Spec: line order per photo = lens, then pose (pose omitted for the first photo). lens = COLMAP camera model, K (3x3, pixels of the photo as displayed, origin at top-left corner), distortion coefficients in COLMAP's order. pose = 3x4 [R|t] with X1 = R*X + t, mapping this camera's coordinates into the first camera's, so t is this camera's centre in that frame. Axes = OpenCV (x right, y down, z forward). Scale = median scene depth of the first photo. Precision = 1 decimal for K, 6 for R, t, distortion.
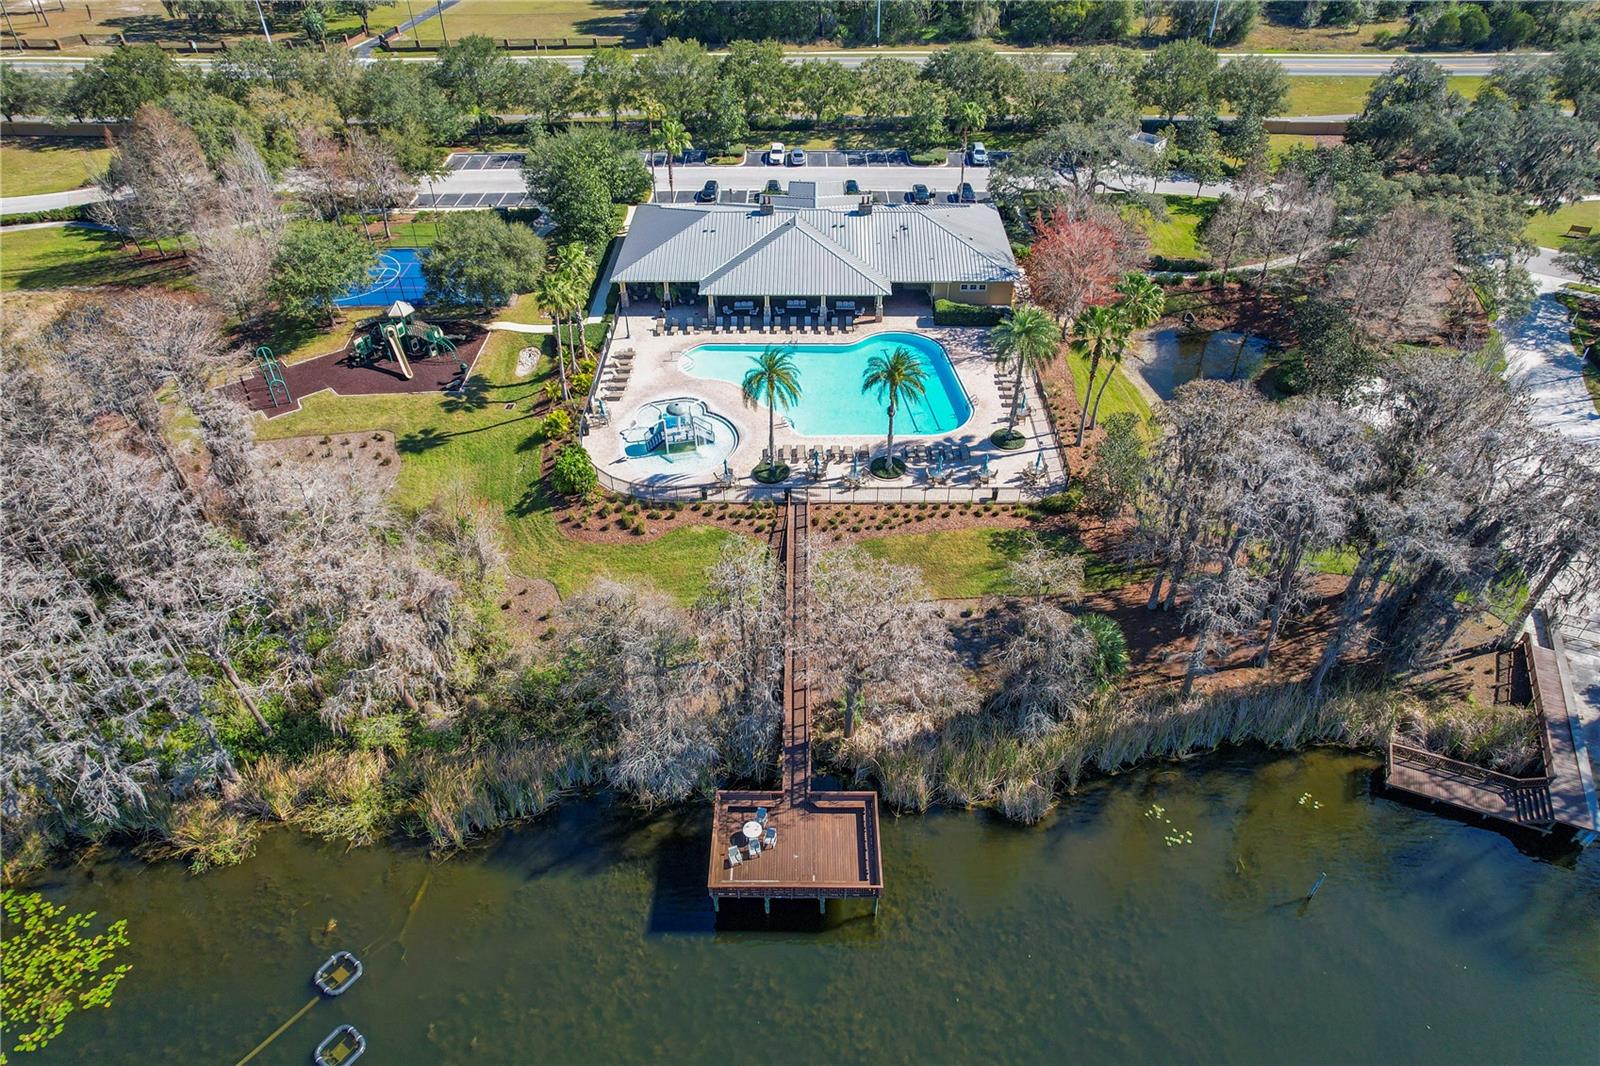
lens RADIAL K [[1037.1, 0, 783.2], [0, 1037.1, 541.2], [0, 0, 1]] dist [-0.029035, 0.020992]
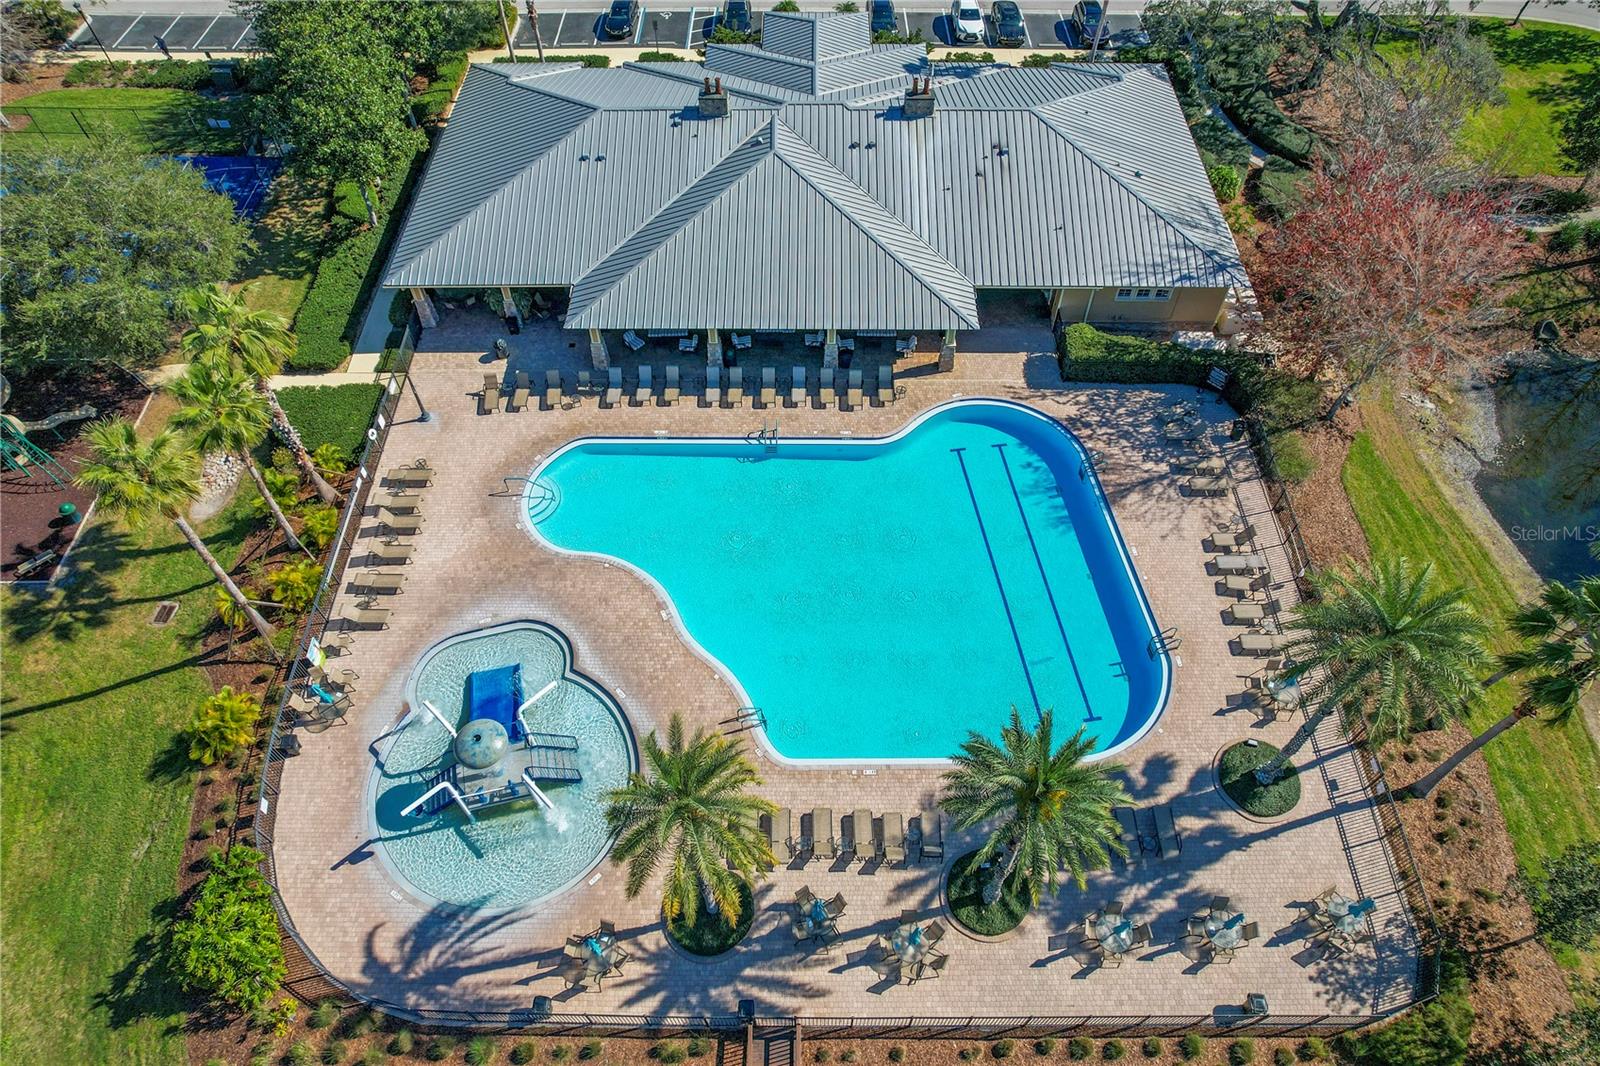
lens RADIAL K [[1037.1, 0, 789.1], [0, 1037.1, 530.6], [0, 0, 1]] dist [-0.029035, 0.020992]
pose [[0.999961, -0.006444, 0.006022, 0.016320], [0.004809, 0.970709, 0.240208, -0.266894], [-0.007394, -0.240170, 0.970703, 0.533876]]
